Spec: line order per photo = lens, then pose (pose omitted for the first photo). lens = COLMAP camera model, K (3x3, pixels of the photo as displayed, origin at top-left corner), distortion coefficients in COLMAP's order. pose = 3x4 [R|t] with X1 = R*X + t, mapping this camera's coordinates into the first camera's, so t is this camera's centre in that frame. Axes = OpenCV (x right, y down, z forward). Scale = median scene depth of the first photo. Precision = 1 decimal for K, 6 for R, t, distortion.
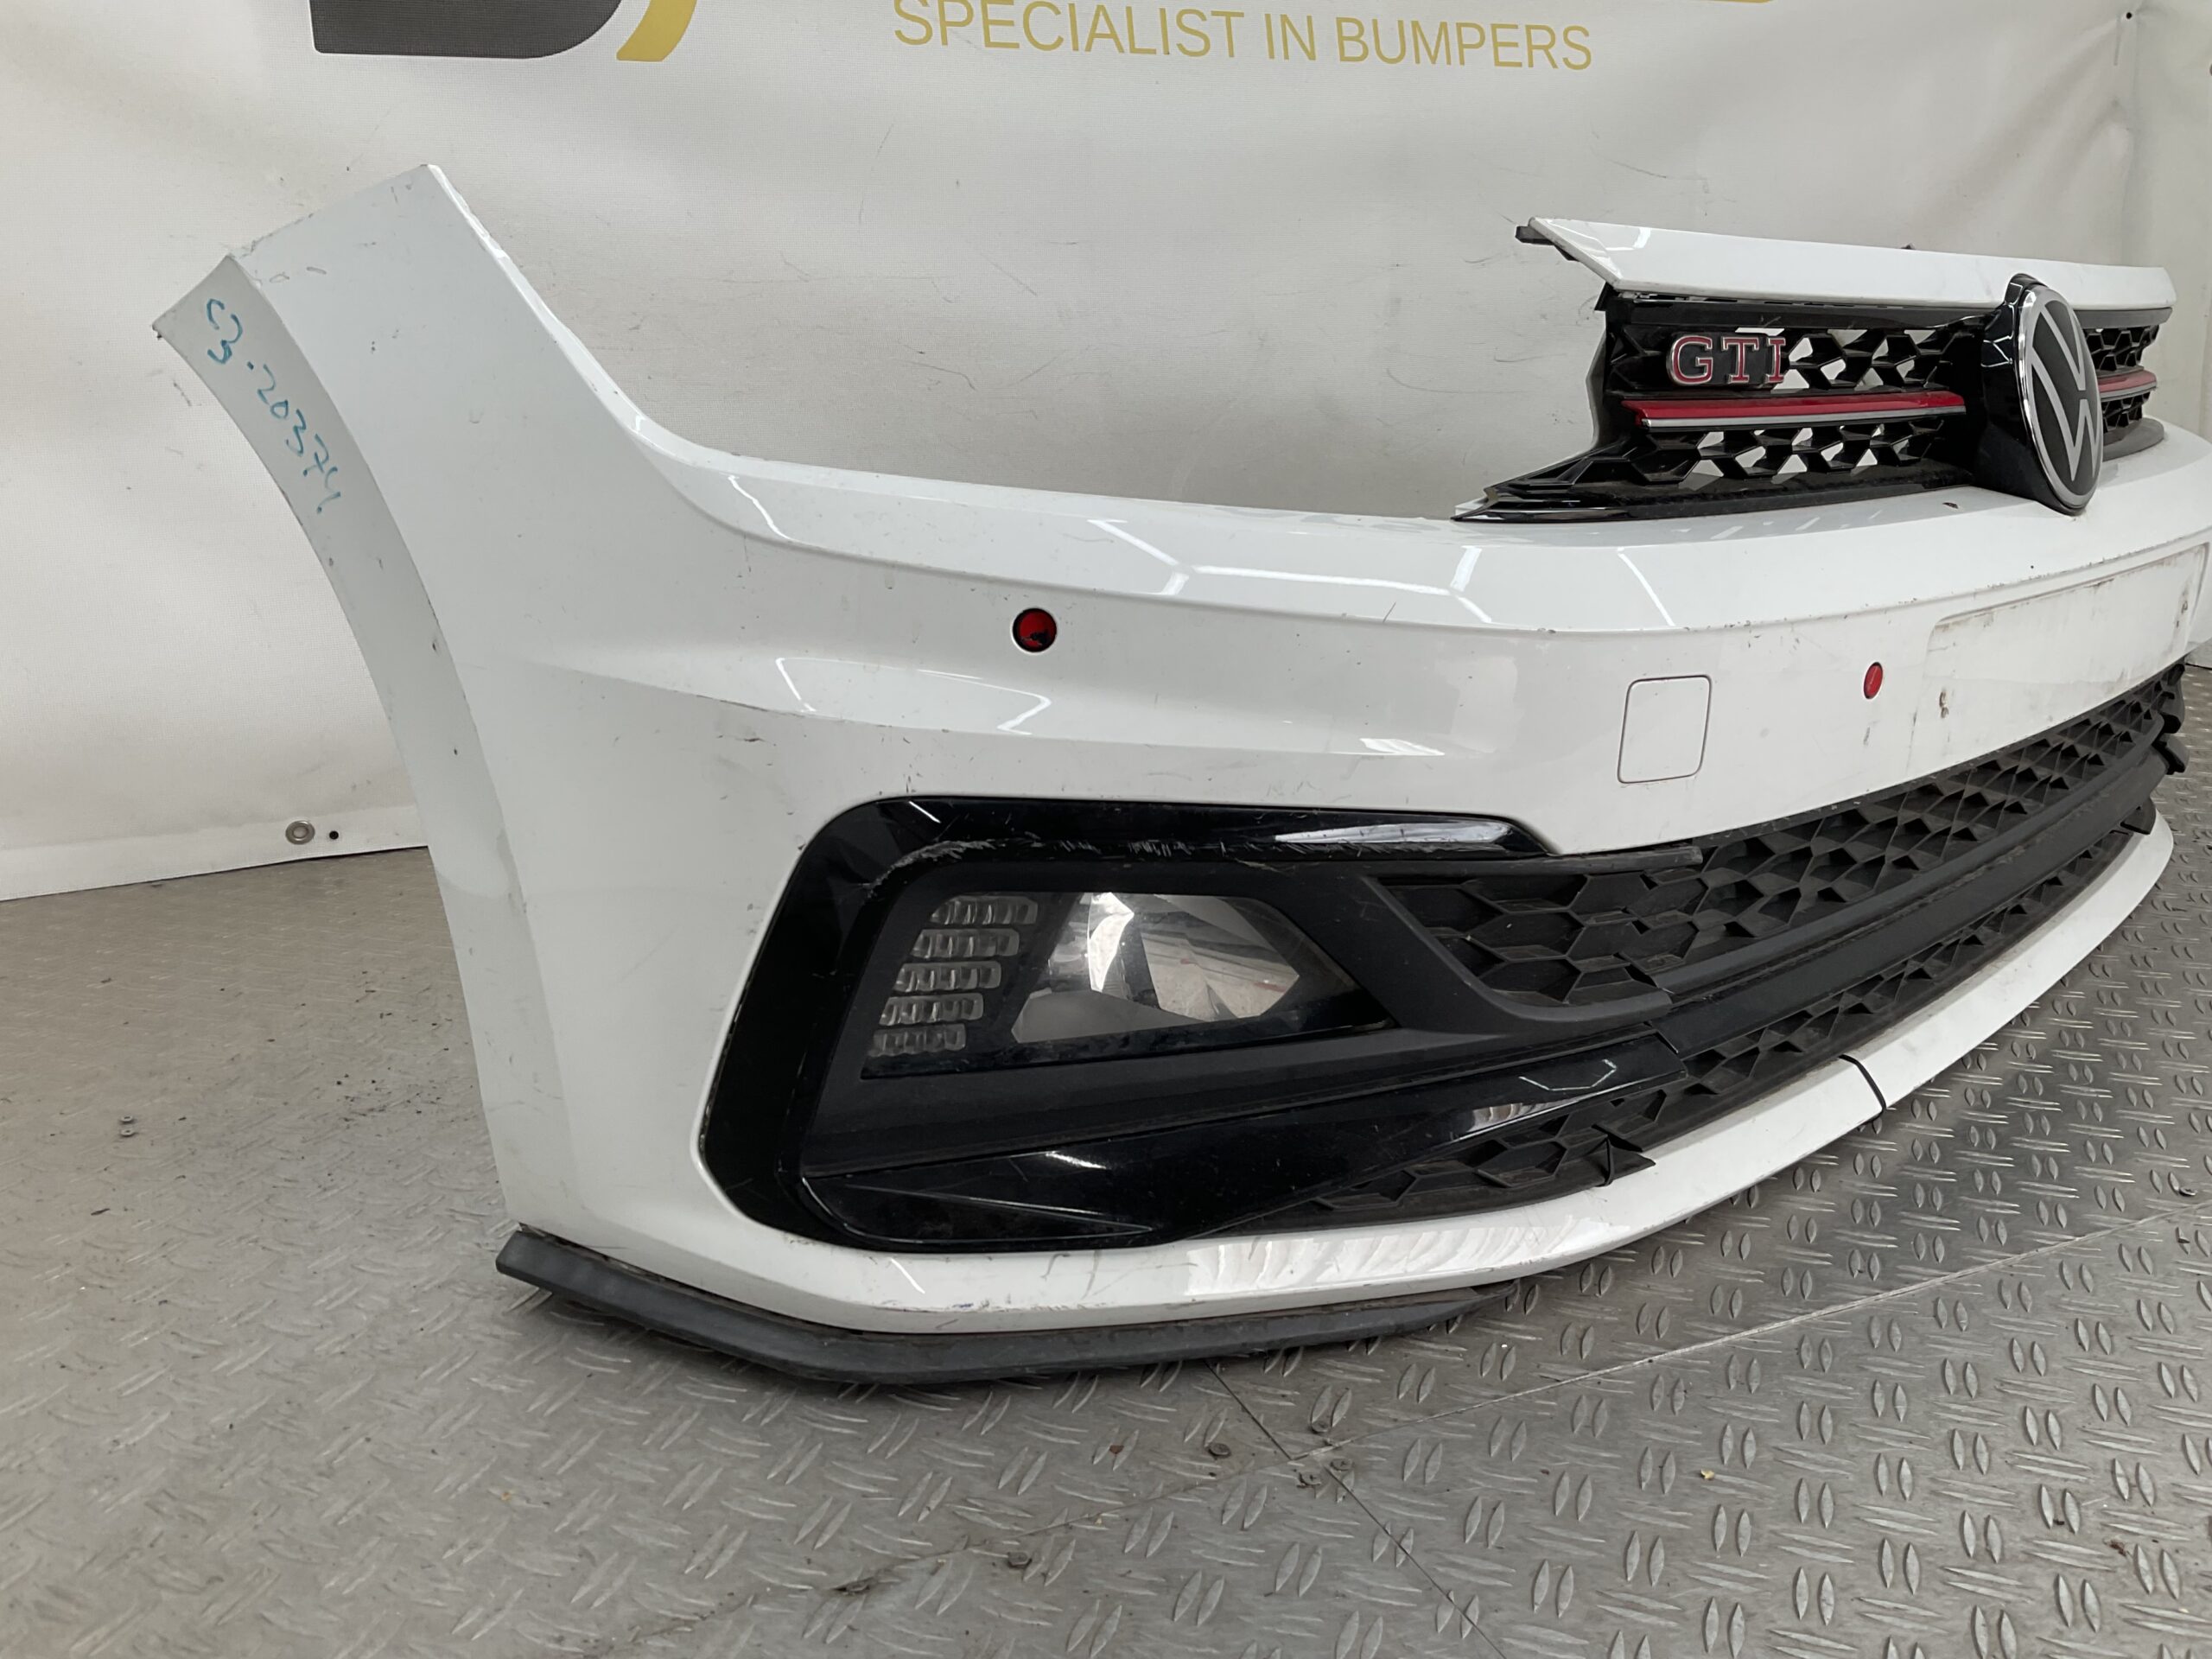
lens RADIAL K [[1873.6, 0, 1124.2], [0, 1873.6, 829.3], [0, 0, 1]] dist [0.093647, -0.188476]
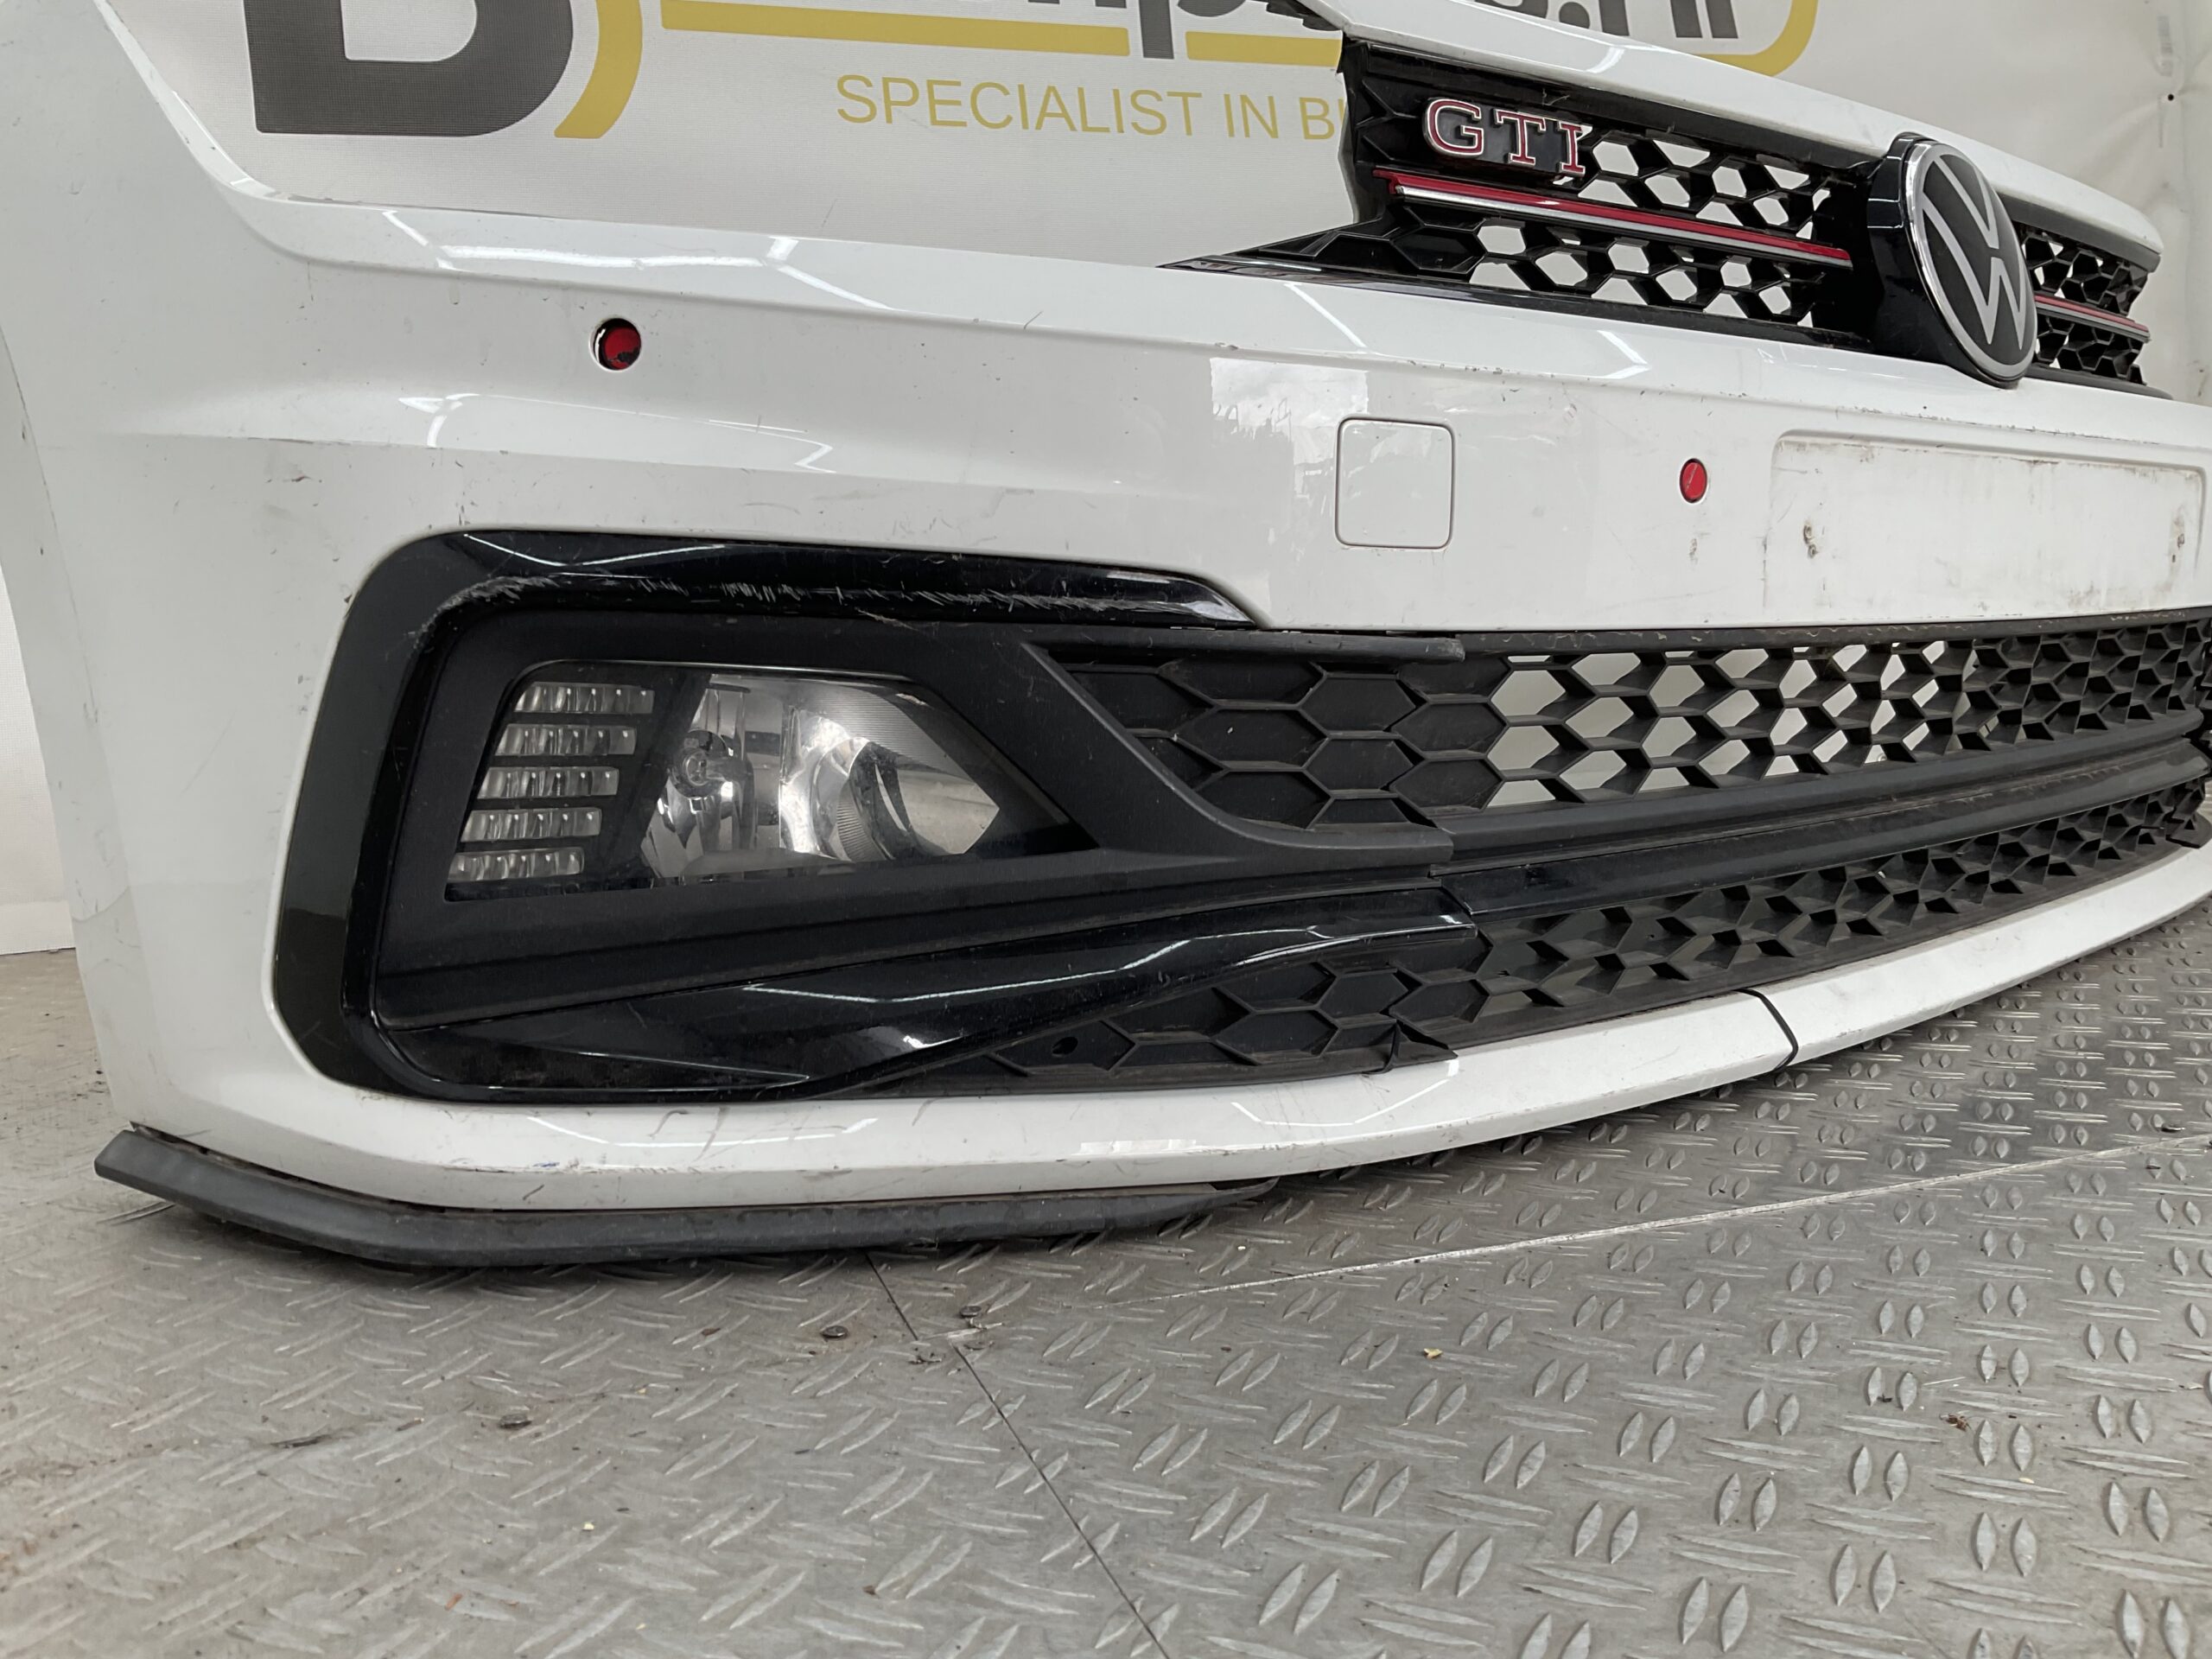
lens RADIAL K [[1873.6, 0, 1122.1], [0, 1873.6, 828.6], [0, 0, 1]] dist [0.093647, -0.188476]
pose [[0.995469, -0.019722, -0.093021, 0.223285], [0.005225, 0.988122, -0.153582, 0.213723], [0.094945, 0.152400, 0.983748, 0.166528]]
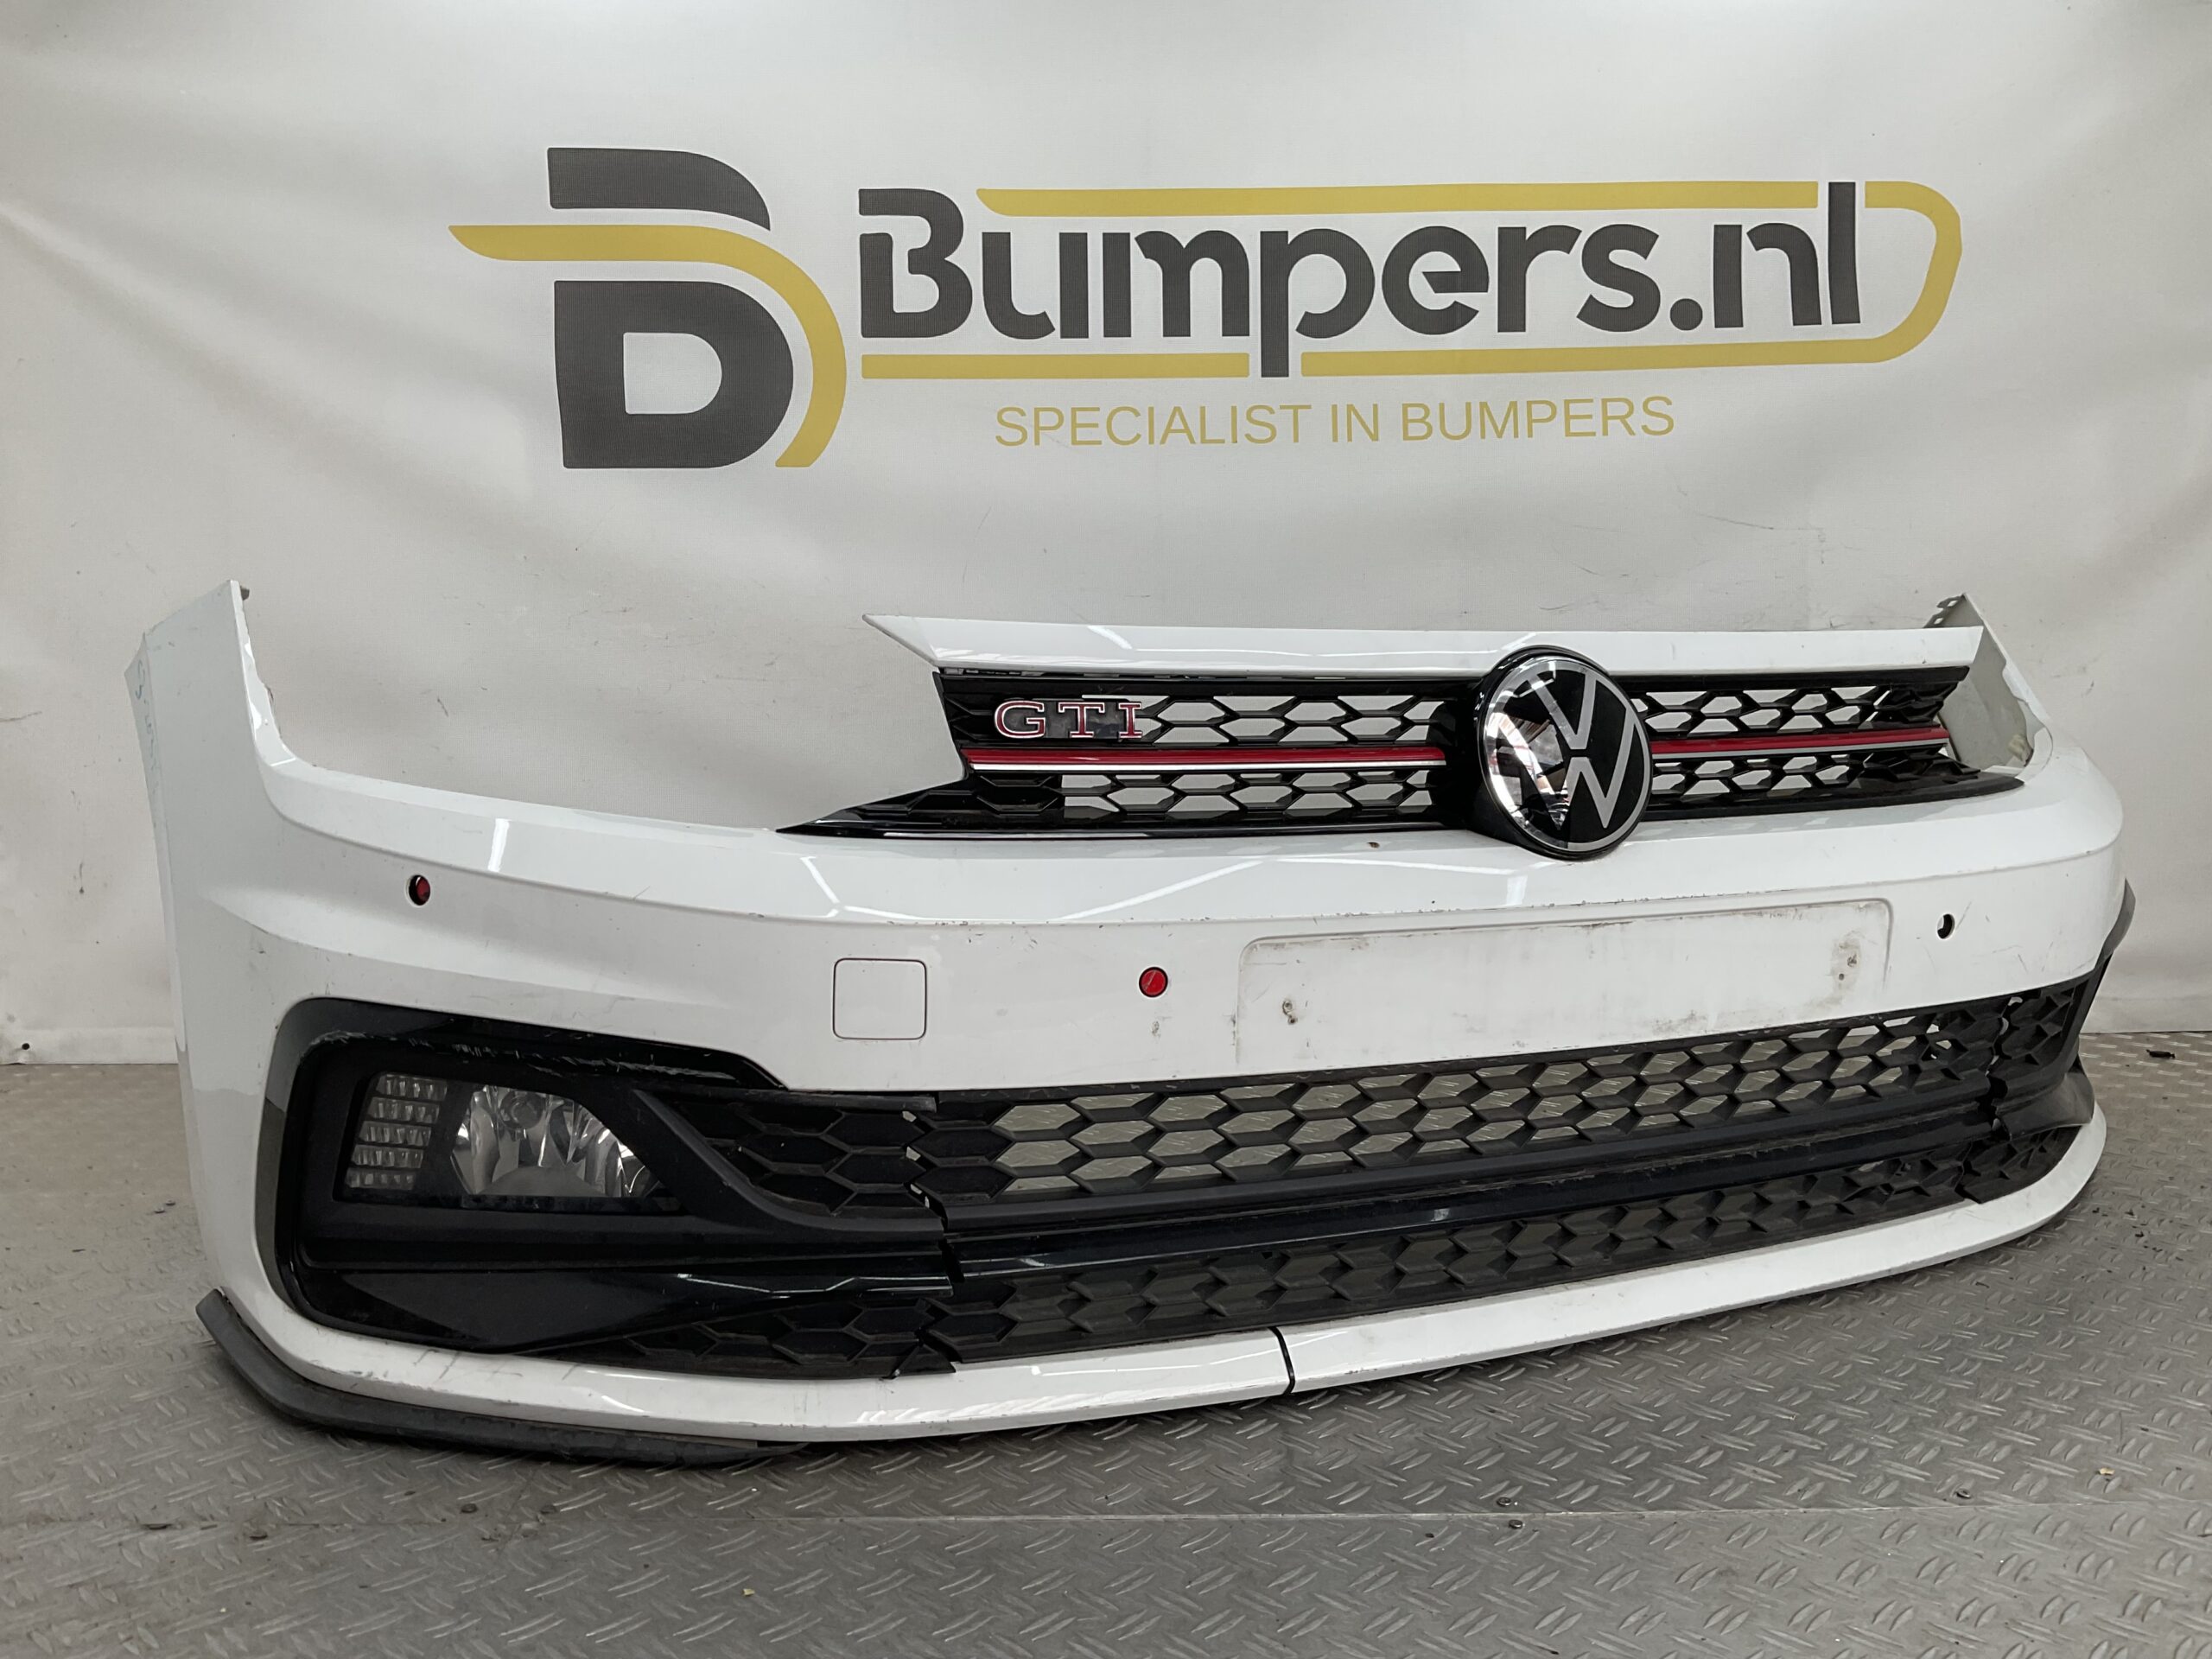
lens RADIAL K [[1873.6, 0, 1095.9], [0, 1873.6, 829.5], [0, 0, 1]] dist [0.093647, -0.188476]
pose [[0.918126, 0.046048, -0.393604, 0.856055], [-0.107686, 0.984843, -0.135972, -0.008777], [0.381376, 0.167224, 0.909169, -0.115399]]
